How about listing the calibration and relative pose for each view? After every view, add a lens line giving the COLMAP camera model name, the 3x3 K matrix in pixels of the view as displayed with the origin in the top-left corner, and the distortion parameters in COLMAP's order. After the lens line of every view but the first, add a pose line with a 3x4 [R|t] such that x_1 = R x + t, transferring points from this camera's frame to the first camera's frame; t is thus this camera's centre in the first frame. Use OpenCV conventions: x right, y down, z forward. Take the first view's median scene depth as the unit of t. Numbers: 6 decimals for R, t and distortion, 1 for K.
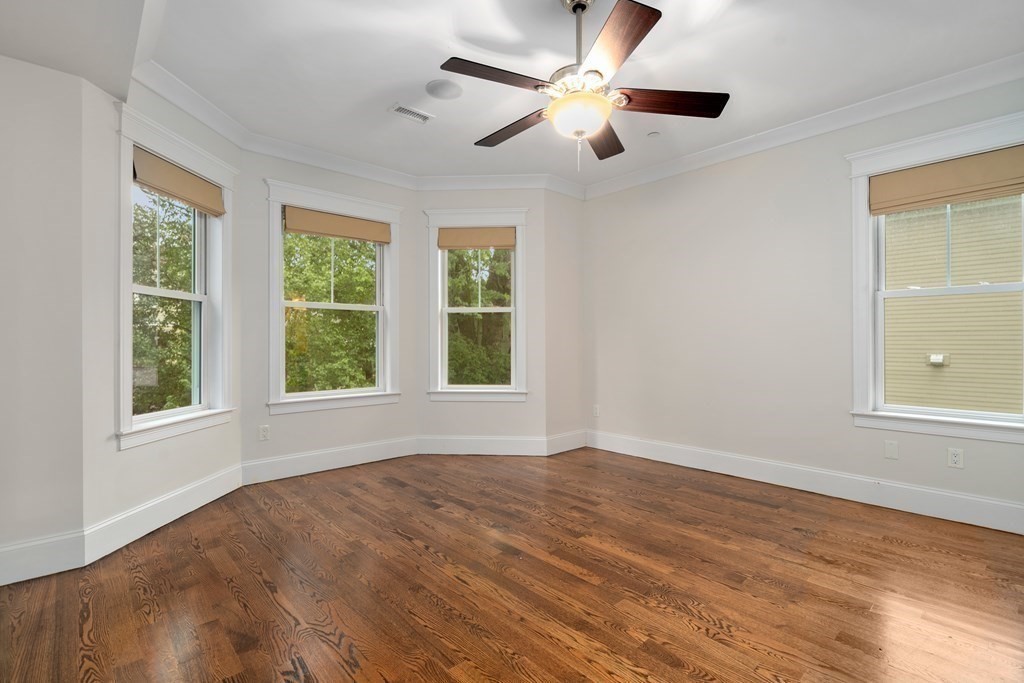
lens RADIAL K [[471.2, 0, 535.0], [0, 471.2, 345.2], [0, 0, 1]] dist [-0.008390, 0.002958]
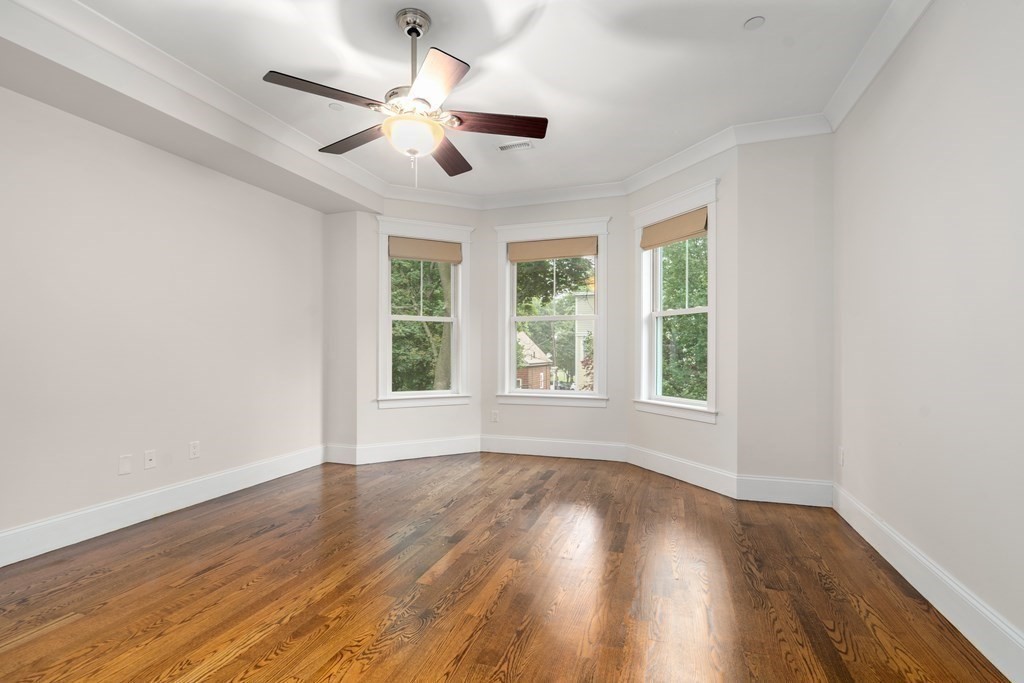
lens RADIAL K [[471.2, 0, 488.0], [0, 471.2, 351.9], [0, 0, 1]] dist [-0.008390, 0.002958]
pose [[0.456243, 0.004498, -0.889844, 0.750995], [-0.004295, 0.999987, 0.002853, -0.002023], [0.889845, 0.002520, 0.456256, 0.444205]]
